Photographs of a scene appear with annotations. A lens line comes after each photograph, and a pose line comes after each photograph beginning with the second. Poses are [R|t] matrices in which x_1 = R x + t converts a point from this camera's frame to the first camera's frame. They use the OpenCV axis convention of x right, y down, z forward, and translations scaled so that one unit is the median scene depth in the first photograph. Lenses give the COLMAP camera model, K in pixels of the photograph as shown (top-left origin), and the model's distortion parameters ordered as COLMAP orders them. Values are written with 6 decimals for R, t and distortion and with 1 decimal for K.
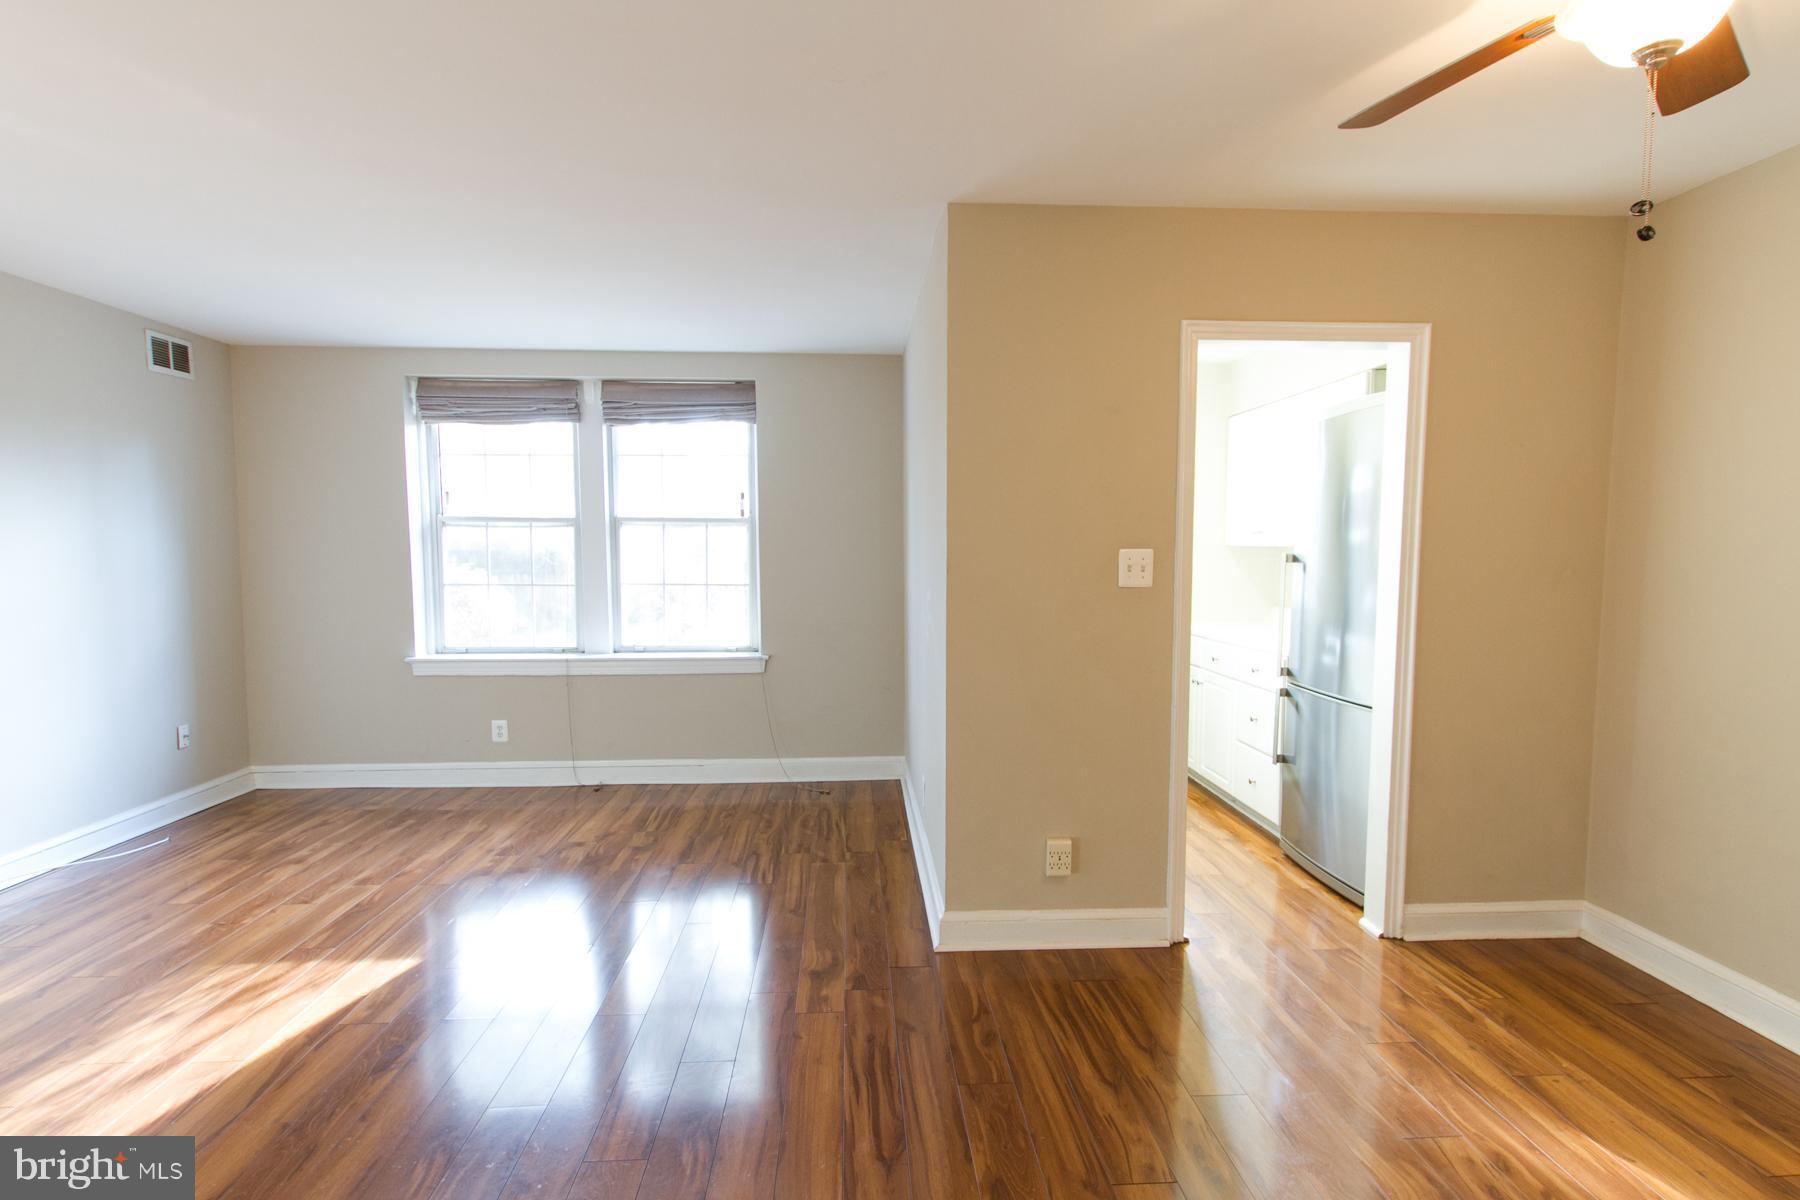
lens RADIAL K [[867.3, 0, 873.4], [0, 867.3, 604.4], [0, 0, 1]] dist [0.009133, -0.004016]
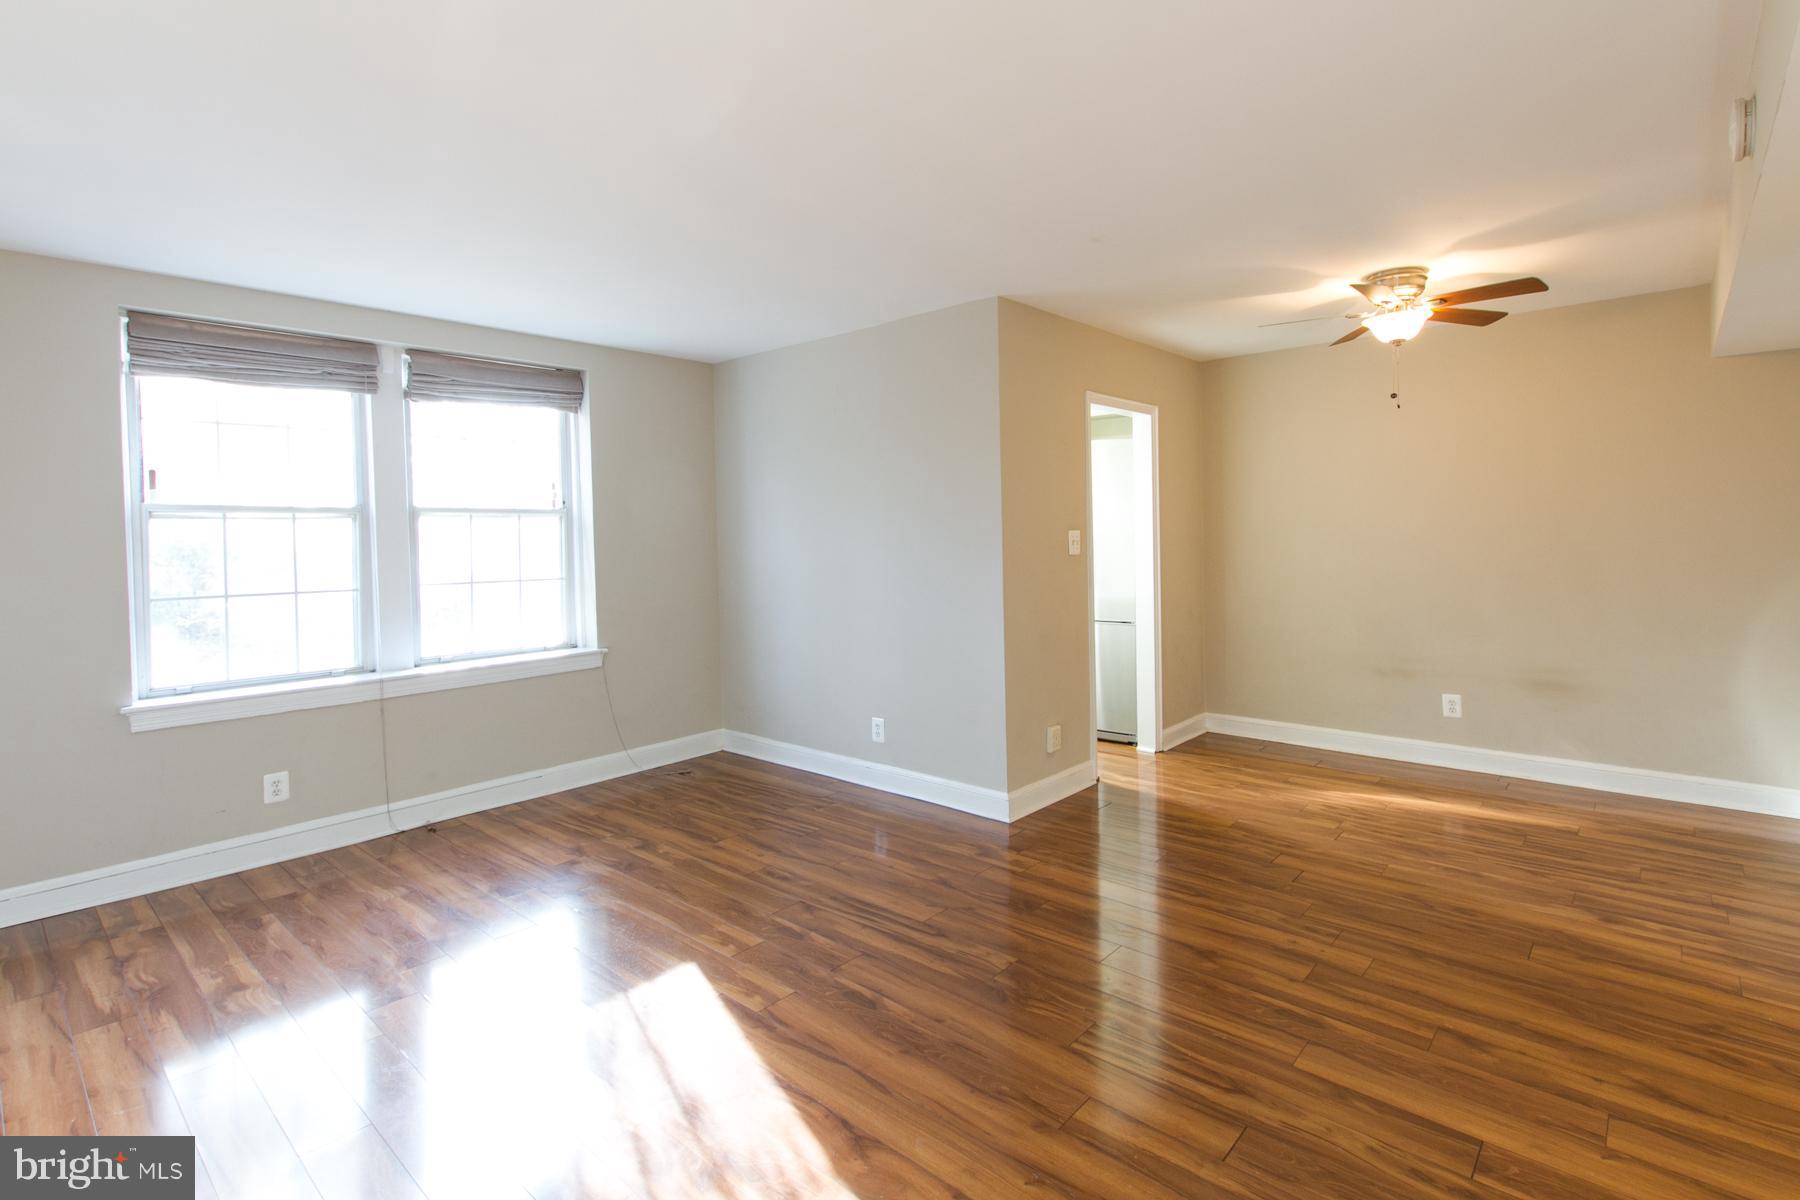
lens RADIAL K [[867.3, 0, 887.6], [0, 867.3, 539.1], [0, 0, 1]] dist [0.009133, -0.004016]
pose [[0.706602, -0.019566, 0.707341, -0.588293], [0.065595, 0.997125, -0.037945, -0.006359], [-0.704565, 0.073210, 0.705853, 0.072568]]
